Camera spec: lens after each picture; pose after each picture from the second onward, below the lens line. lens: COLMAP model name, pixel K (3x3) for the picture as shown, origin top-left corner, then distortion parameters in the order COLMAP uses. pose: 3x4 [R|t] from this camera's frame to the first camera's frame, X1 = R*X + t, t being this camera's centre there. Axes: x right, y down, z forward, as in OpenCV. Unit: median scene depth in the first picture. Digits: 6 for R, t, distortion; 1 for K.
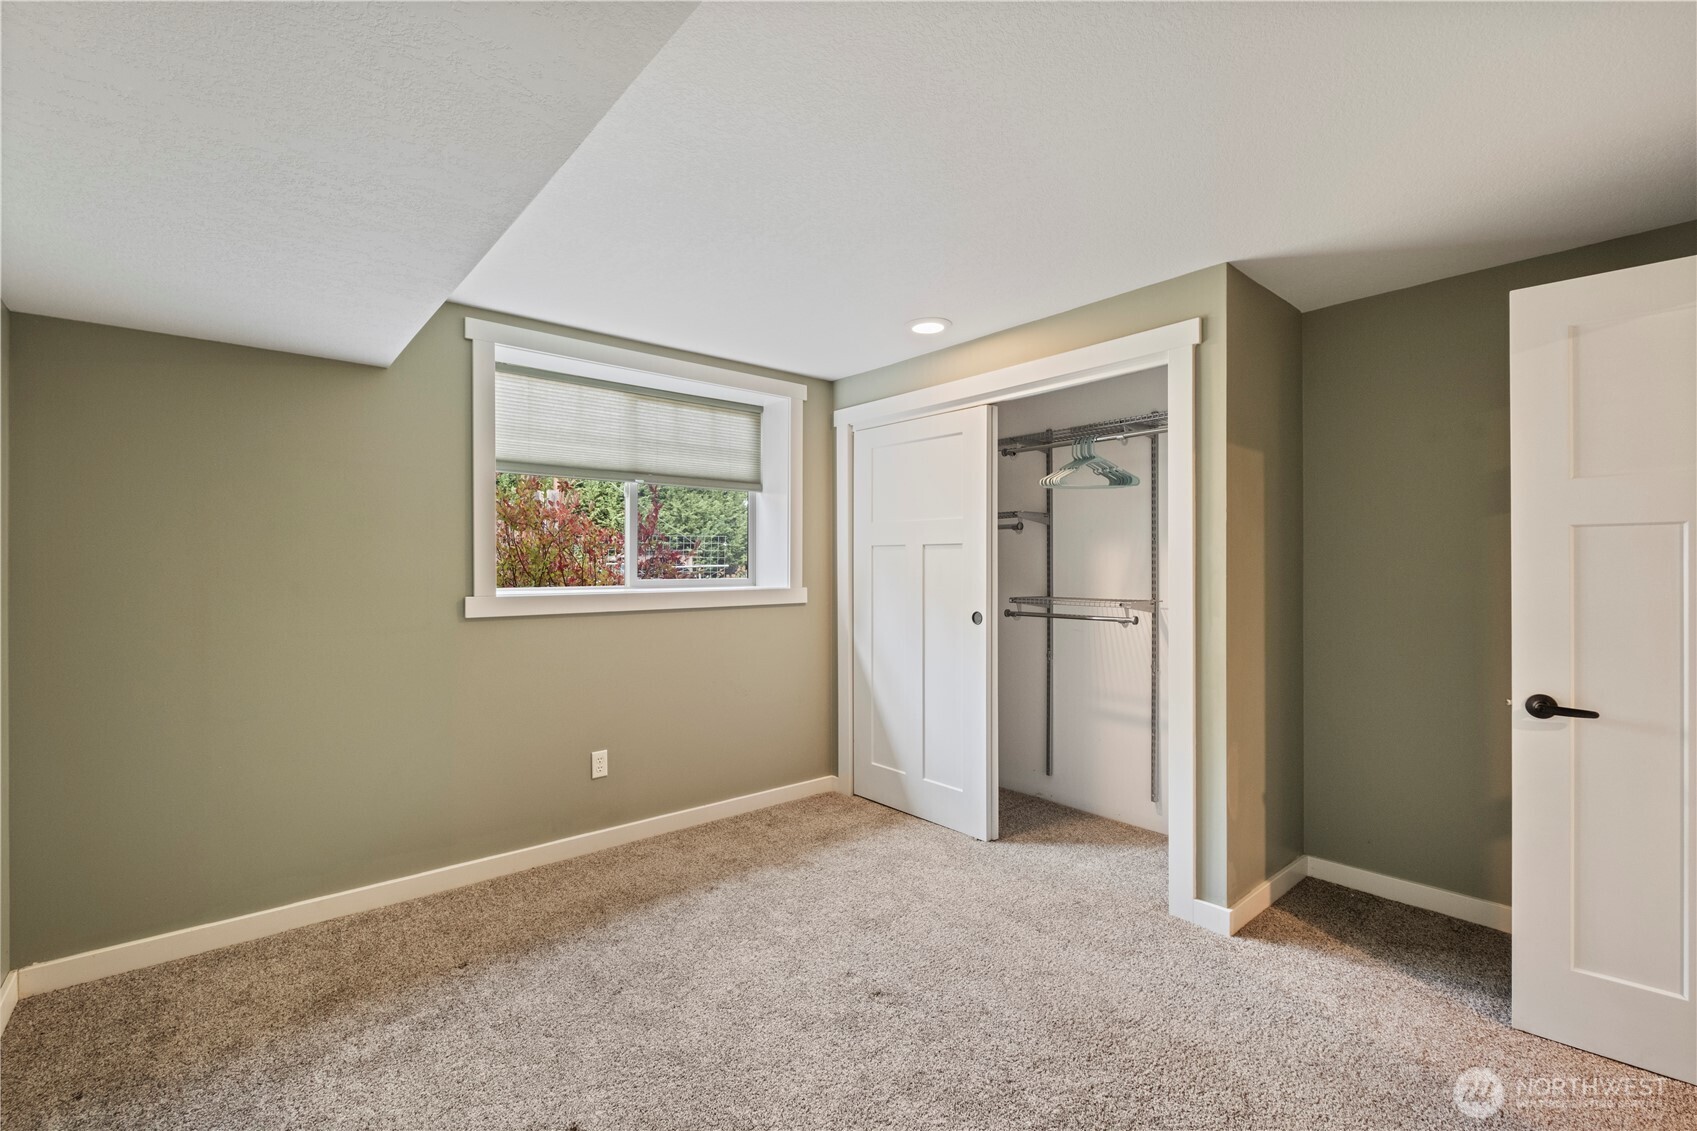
lens RADIAL K [[749.3, 0, 841.7], [0, 749.3, 562.2], [0, 0, 1]] dist [0.004655, -0.004214]
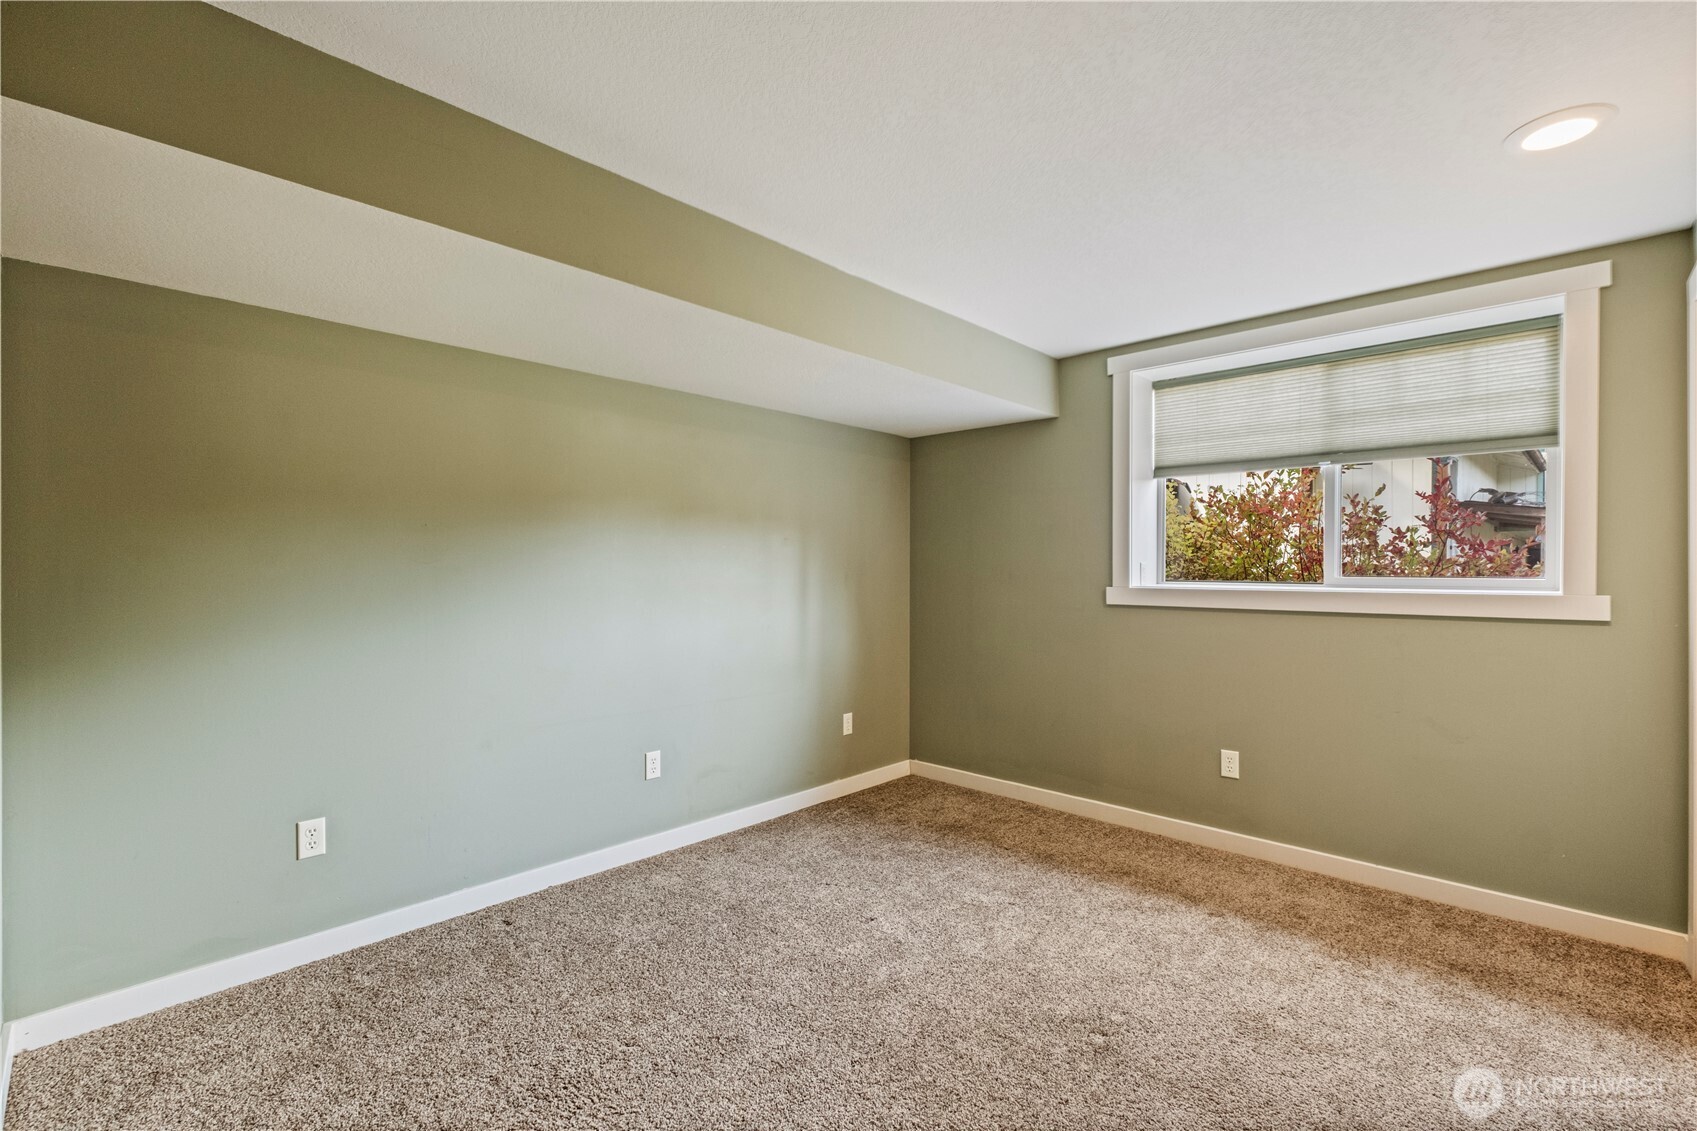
lens RADIAL K [[749.3, 0, 840.2], [0, 749.3, 570.5], [0, 0, 1]] dist [0.004655, -0.004214]
pose [[0.094810, 0.003649, -0.995489, 0.583765], [0.000552, 0.999993, 0.003718, 0.012855], [0.995495, -0.000902, 0.094807, 0.389920]]
